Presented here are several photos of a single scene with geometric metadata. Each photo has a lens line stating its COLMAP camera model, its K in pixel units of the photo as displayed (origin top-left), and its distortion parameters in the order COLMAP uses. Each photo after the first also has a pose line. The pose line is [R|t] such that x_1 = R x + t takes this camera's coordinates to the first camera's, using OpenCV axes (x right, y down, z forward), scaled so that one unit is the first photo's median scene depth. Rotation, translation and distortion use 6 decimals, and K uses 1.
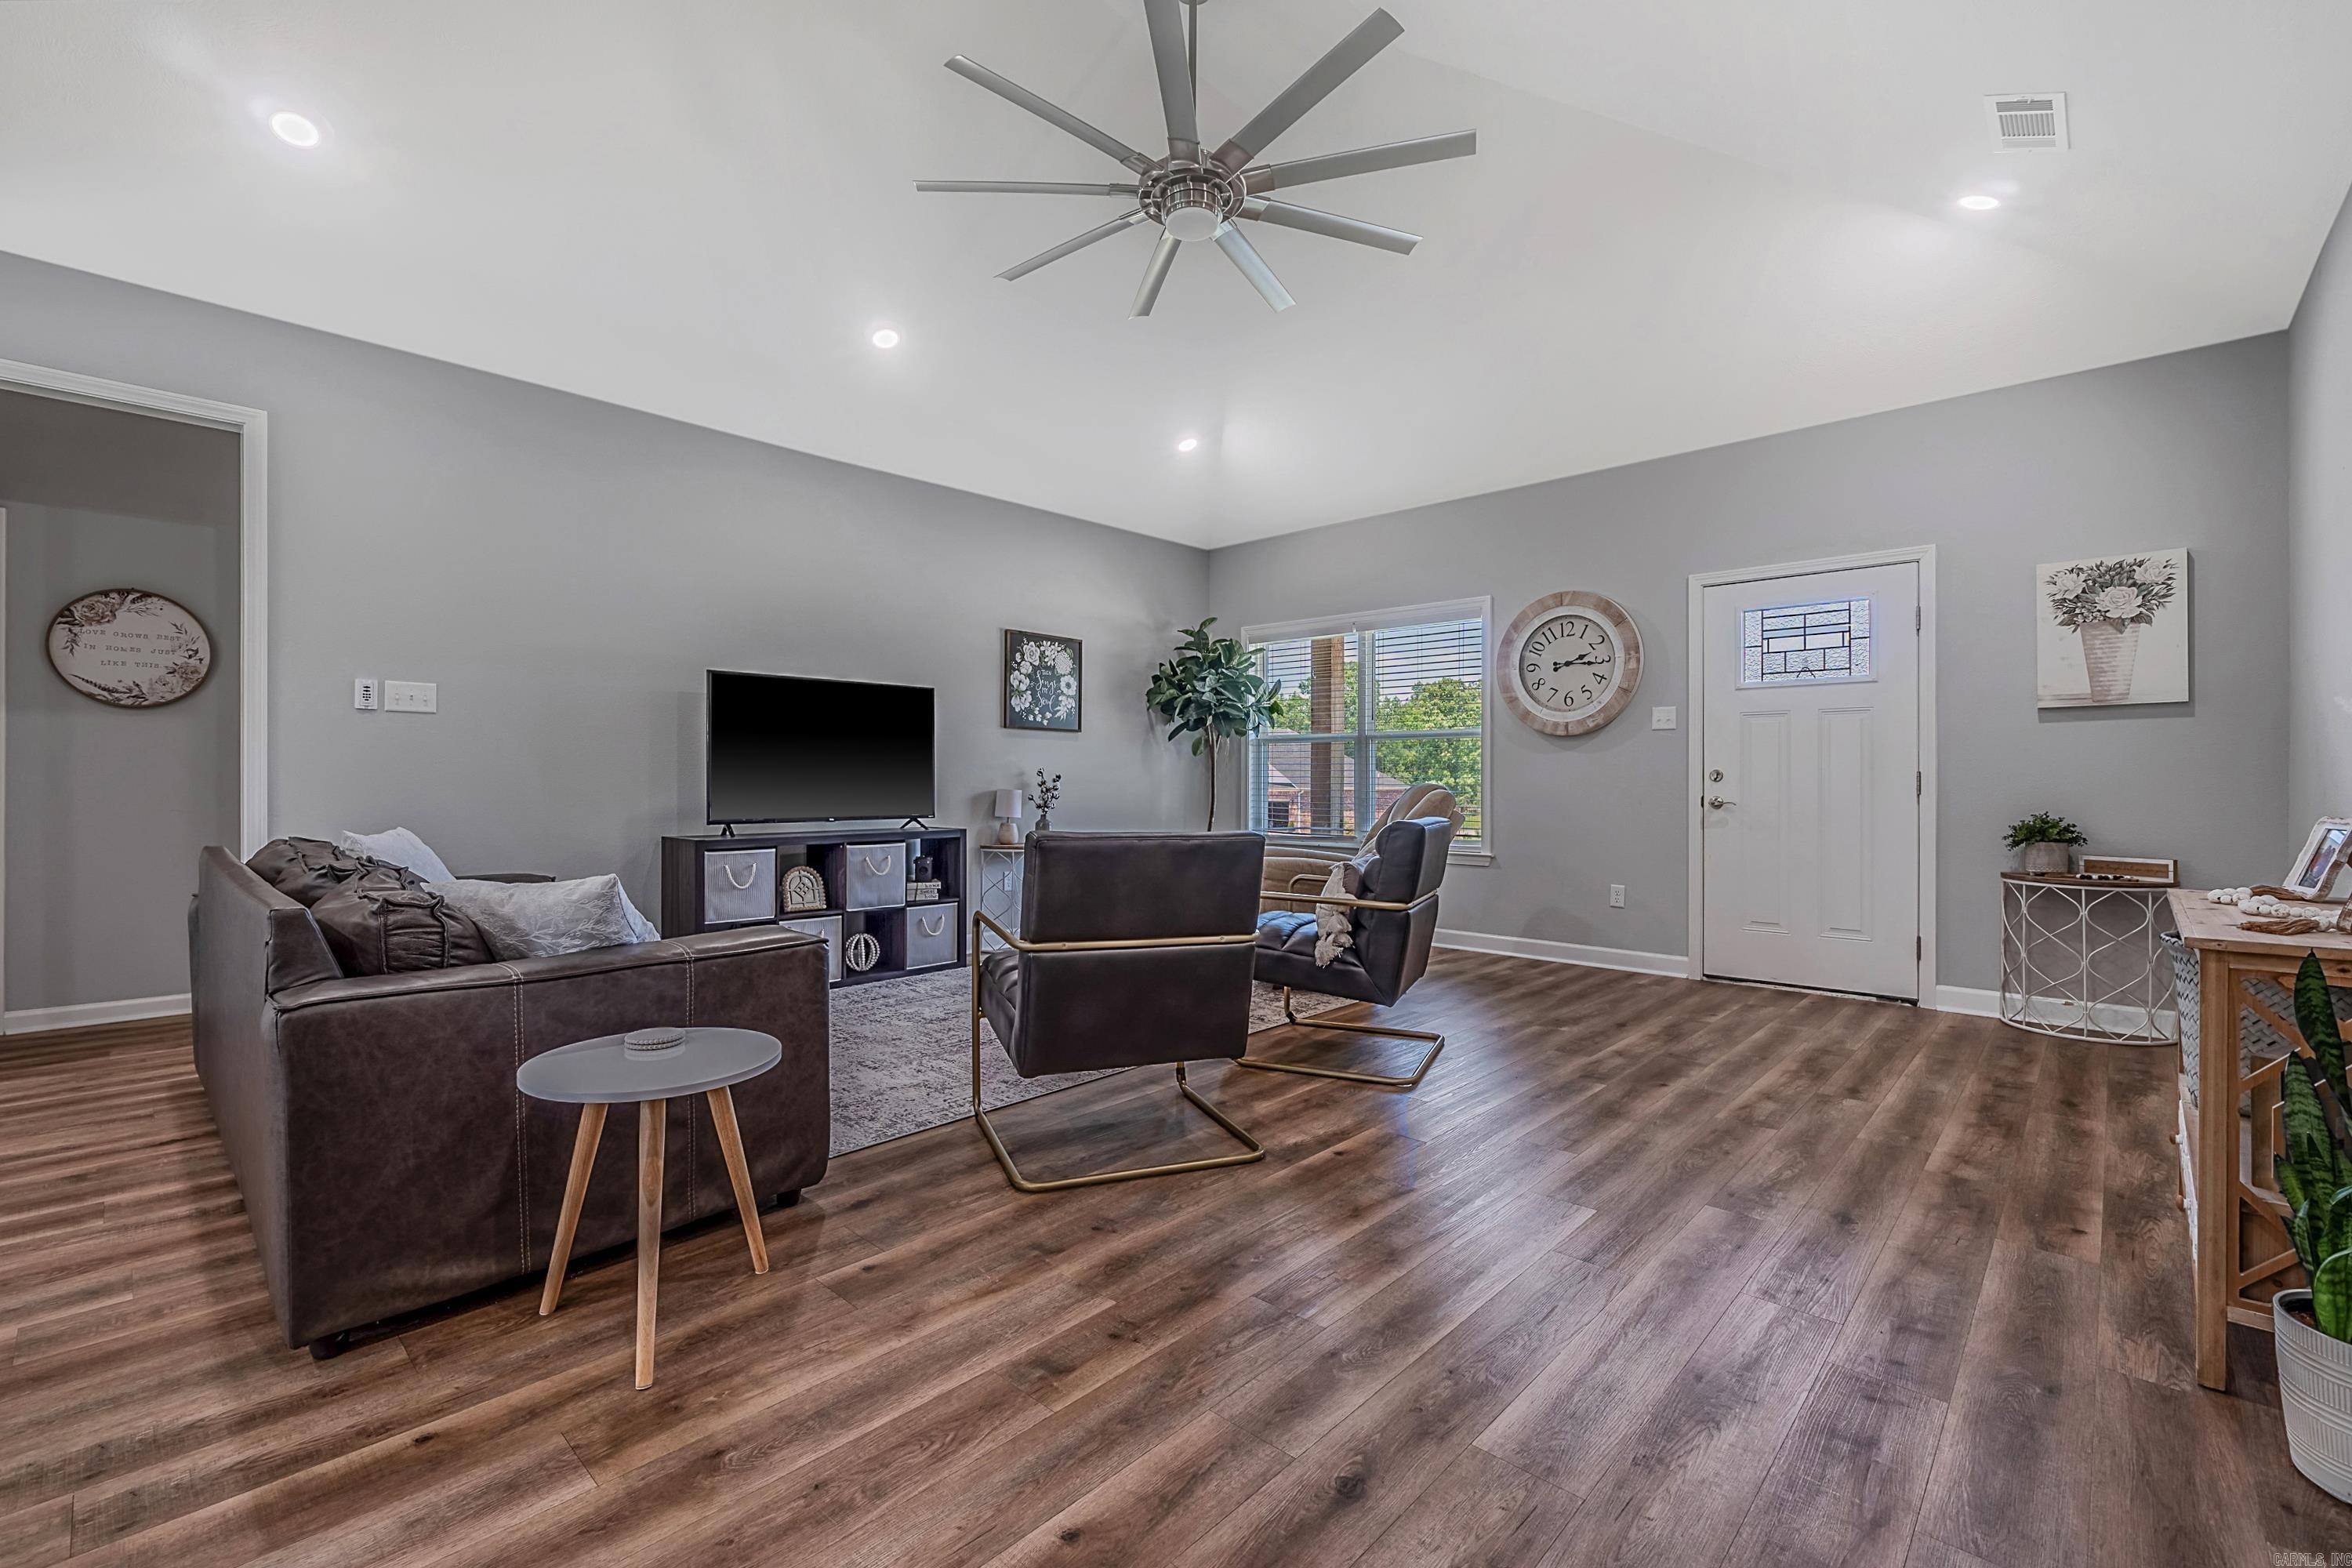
lens RADIAL K [[997.9, 0, 1176.0], [0, 997.9, 784.0], [0, 0, 1]] dist [0.000306, -0.000005]
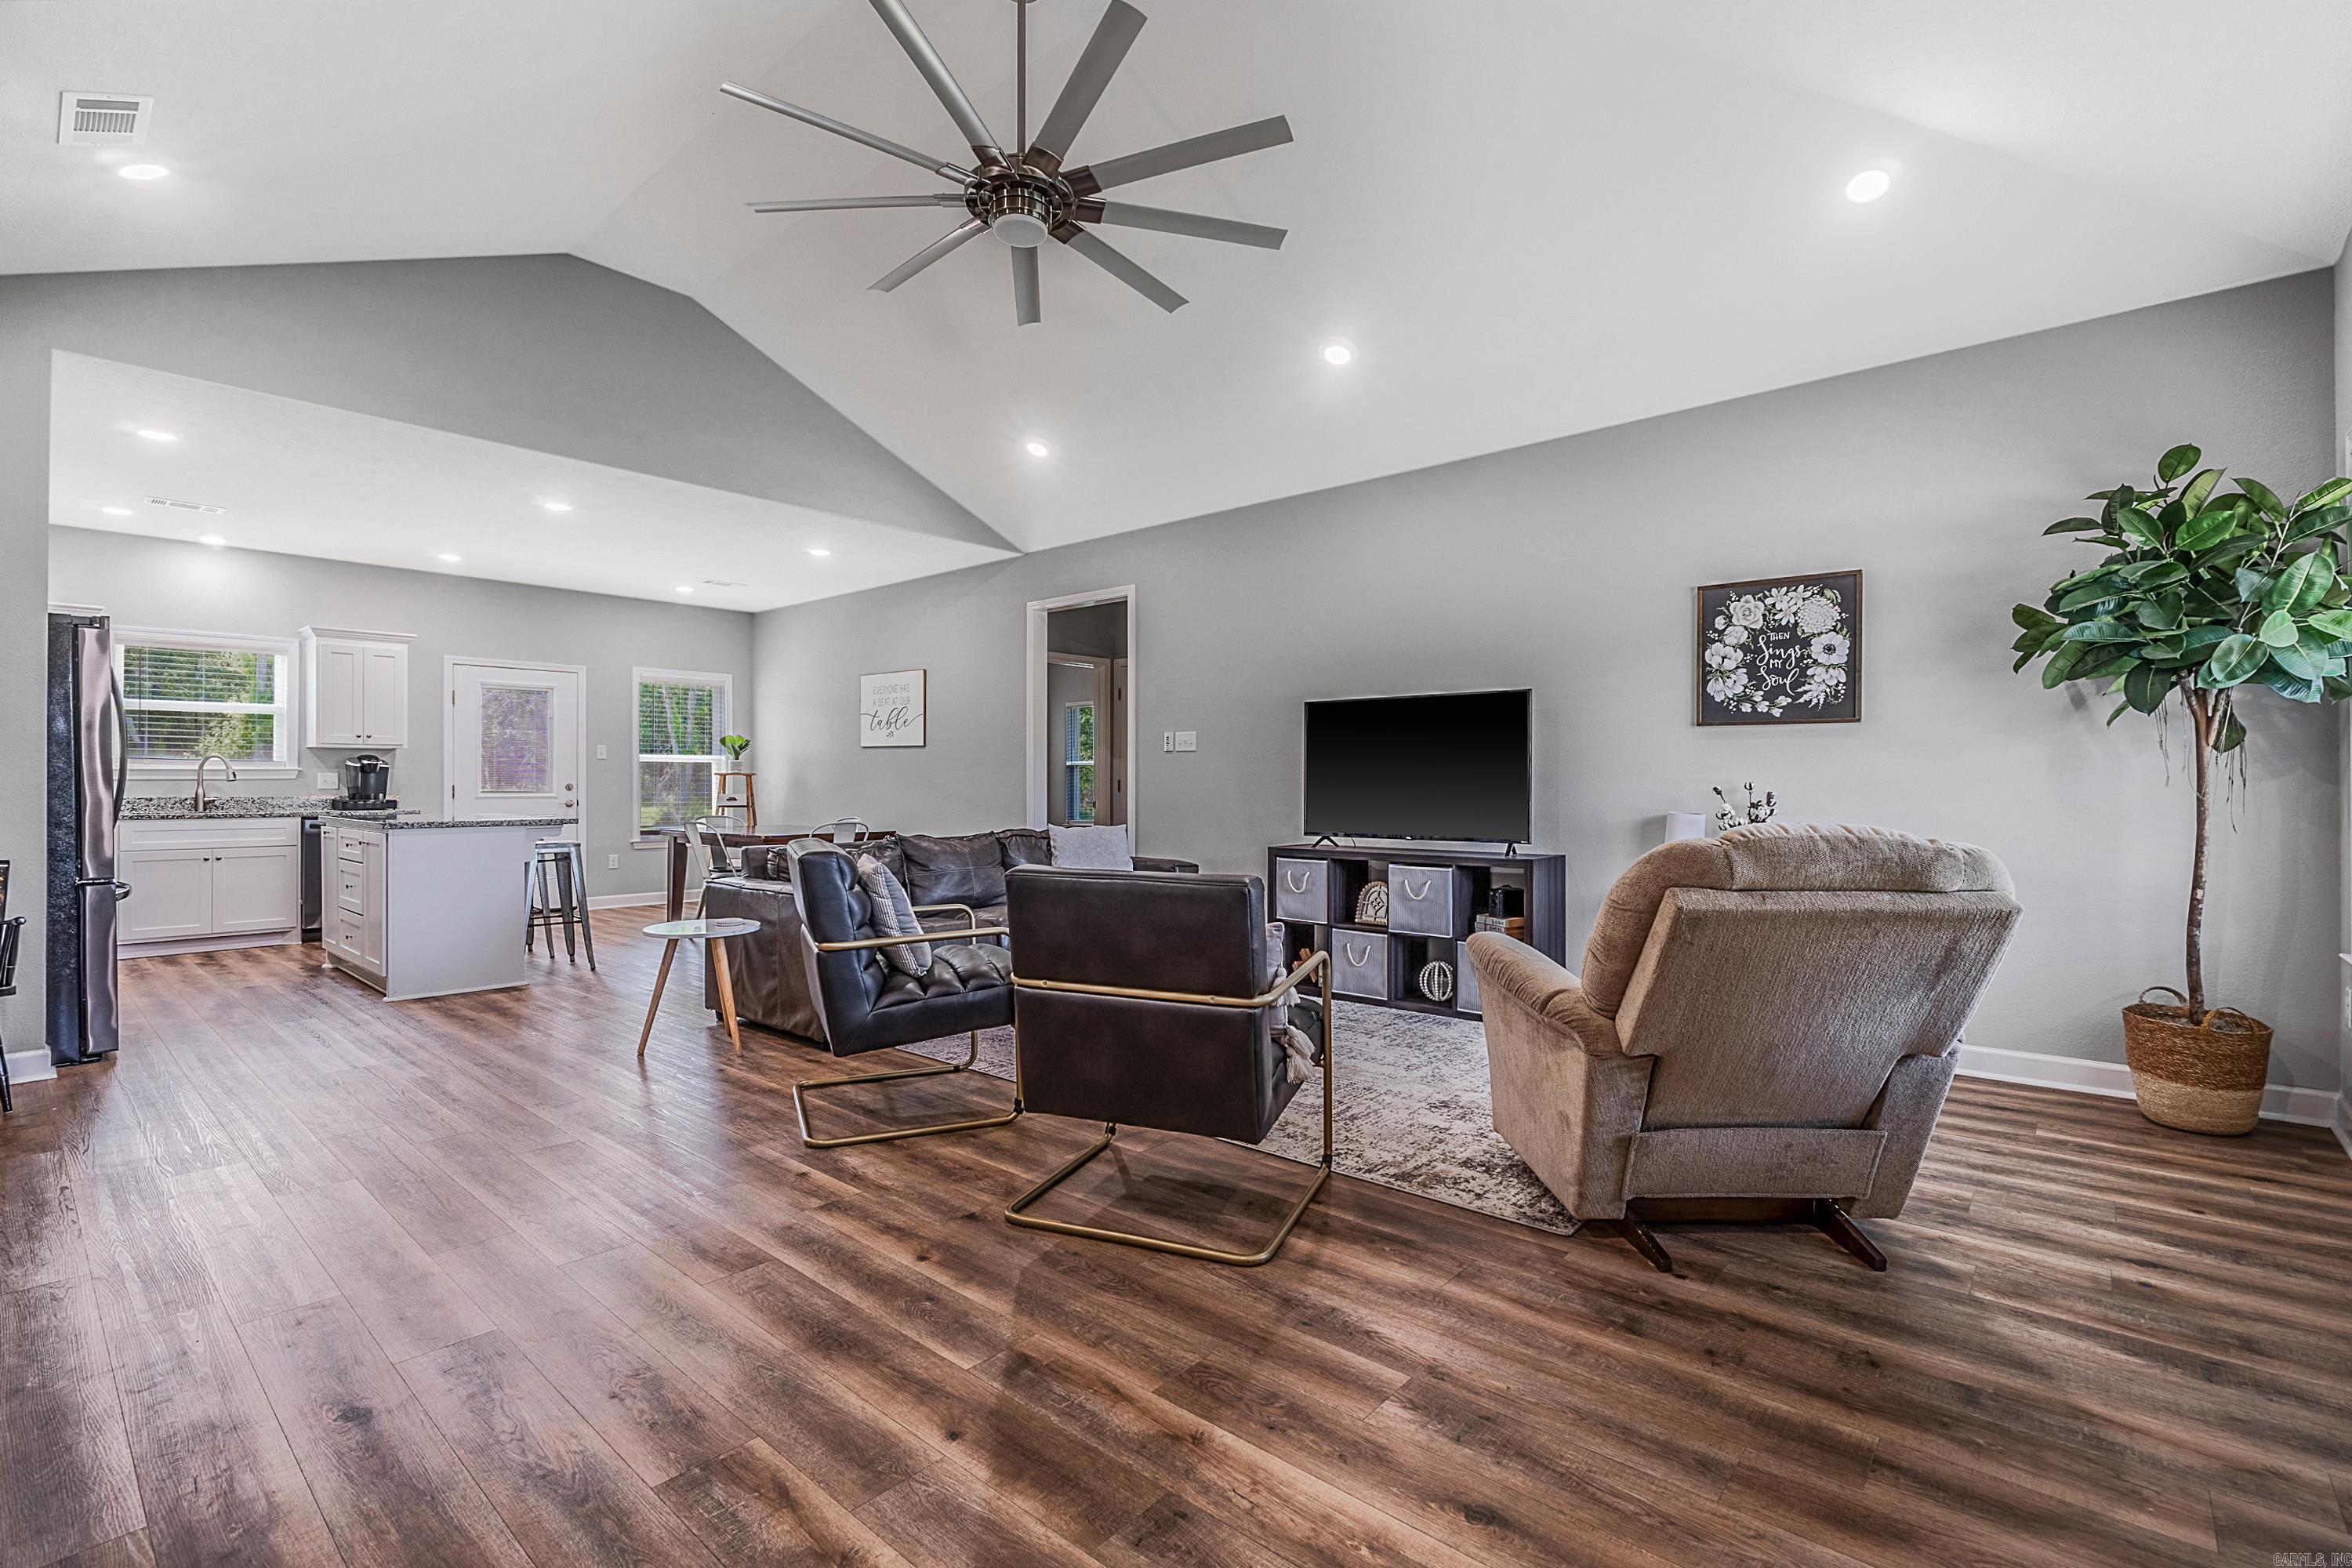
lens RADIAL K [[1048.1, 0, 1176.0], [0, 1048.1, 784.0], [0, 0, 1]] dist [-0.002709, 0.000030]
pose [[0.042817, -0.000284, -0.999083, 0.618780], [-0.005320, 0.999986, -0.000513, -0.014079], [0.999069, 0.005337, 0.042815, 0.662802]]
